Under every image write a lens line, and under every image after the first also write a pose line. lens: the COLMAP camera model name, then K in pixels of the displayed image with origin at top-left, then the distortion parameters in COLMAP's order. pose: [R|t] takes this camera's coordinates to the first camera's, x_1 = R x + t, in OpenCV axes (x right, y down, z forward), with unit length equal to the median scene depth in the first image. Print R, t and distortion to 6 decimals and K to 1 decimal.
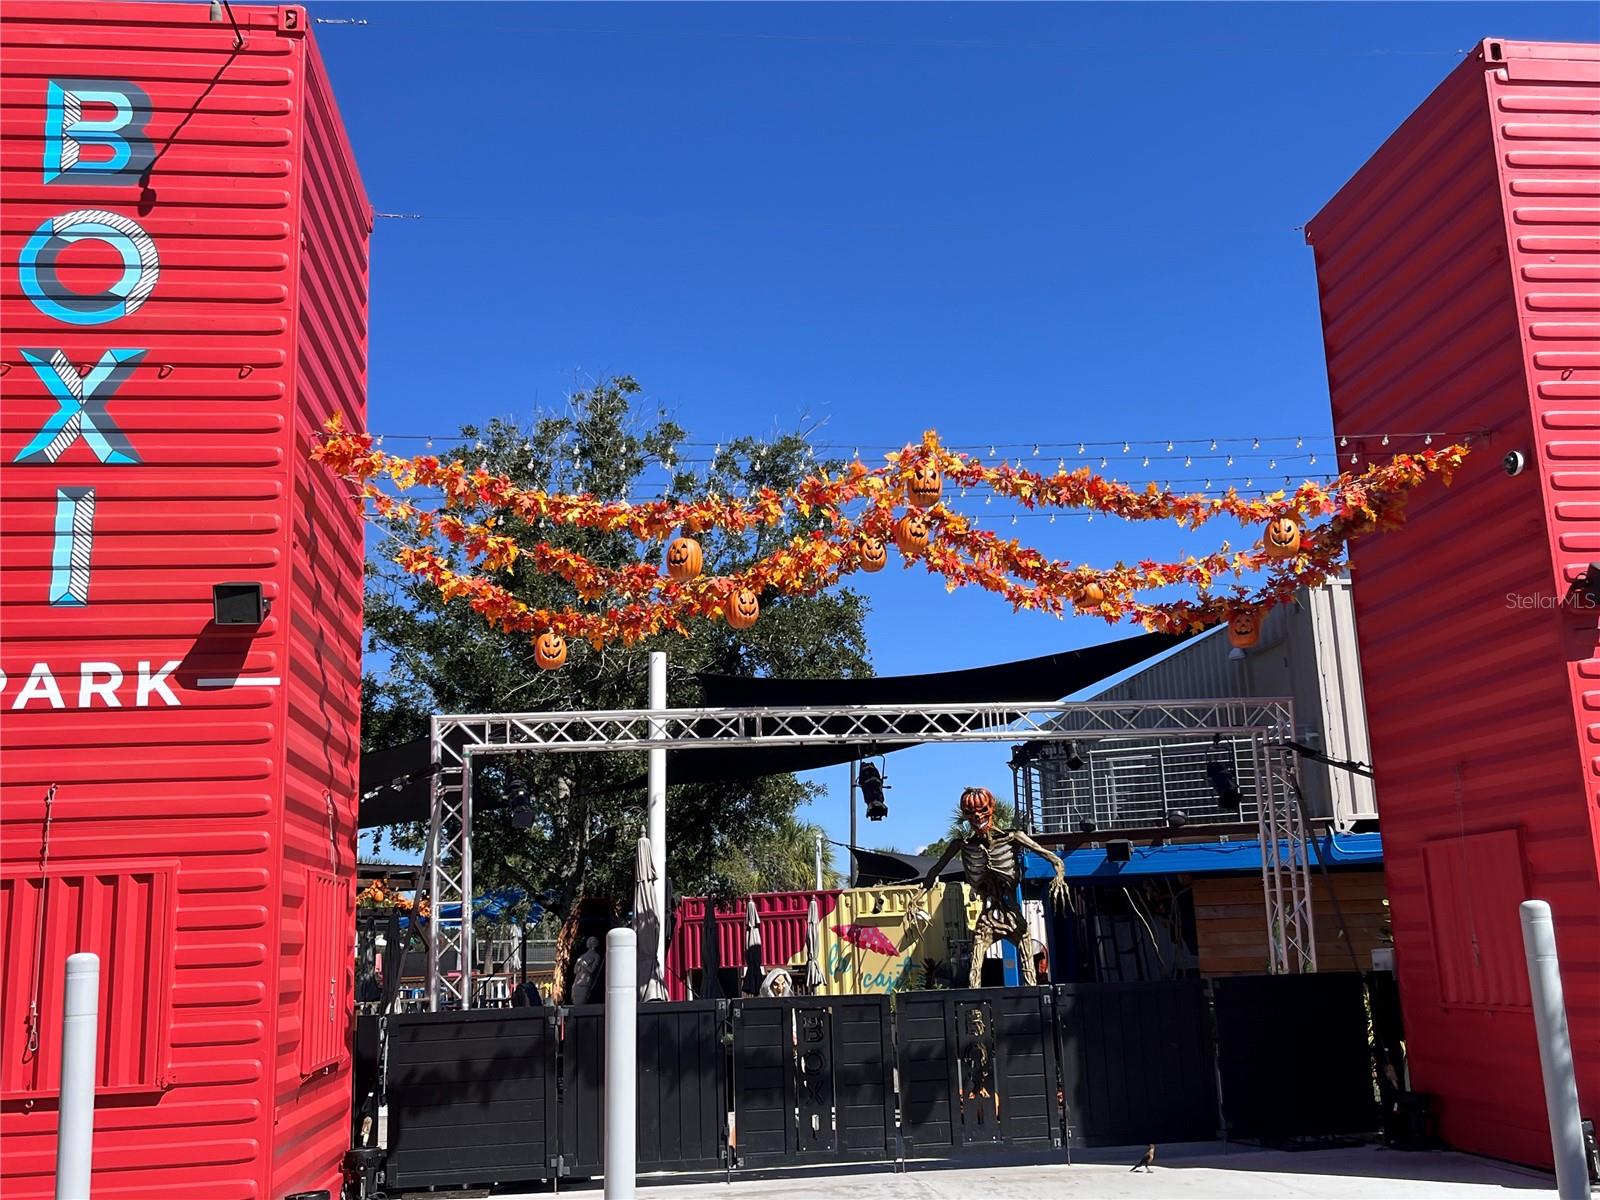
lens RADIAL K [[1550.5, 0, 800.0], [0, 1550.5, 600.0], [0, 0, 1]] dist [0.021847, -0.007366]
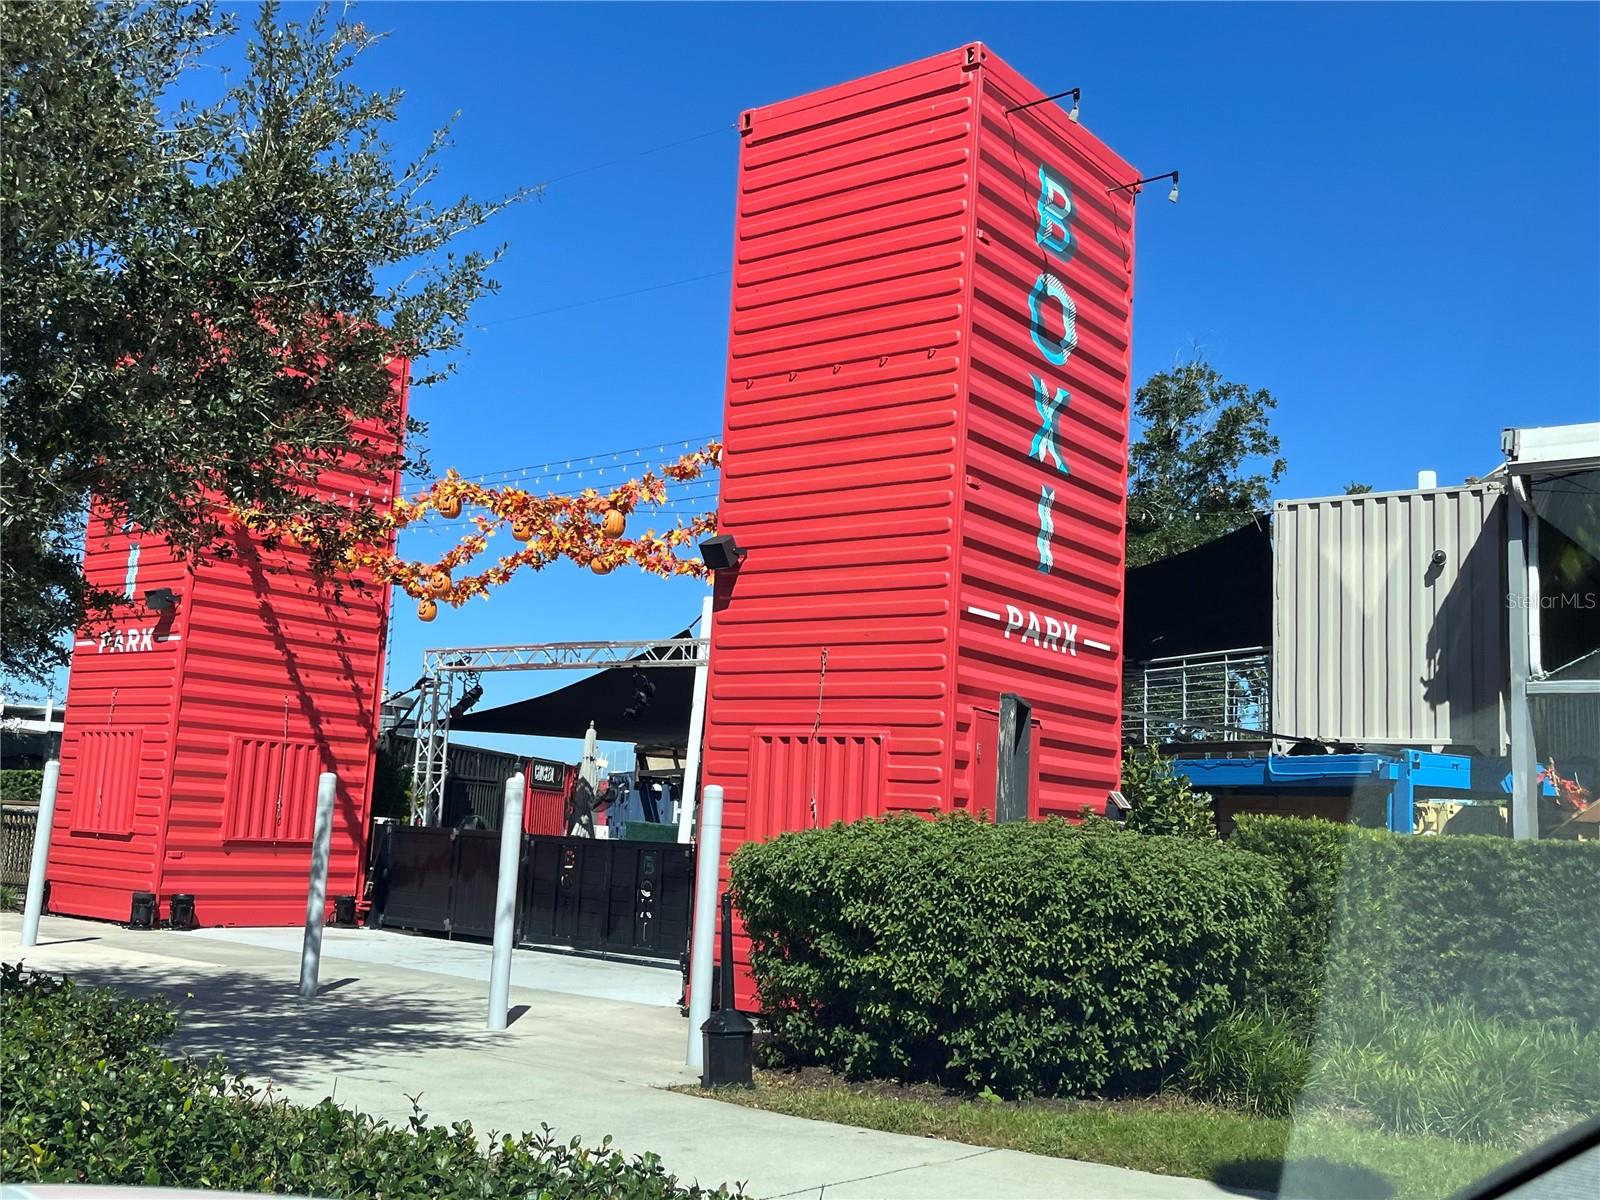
lens RADIAL K [[1550.5, 0, 800.0], [0, 1550.5, 600.0], [0, 0, 1]] dist [0.021847, -0.007366]
pose [[0.715895, -0.022424, -0.697848, 1.618926], [0.067037, 0.997074, 0.036731, -0.015605], [0.694983, -0.073078, 0.715303, 0.140131]]
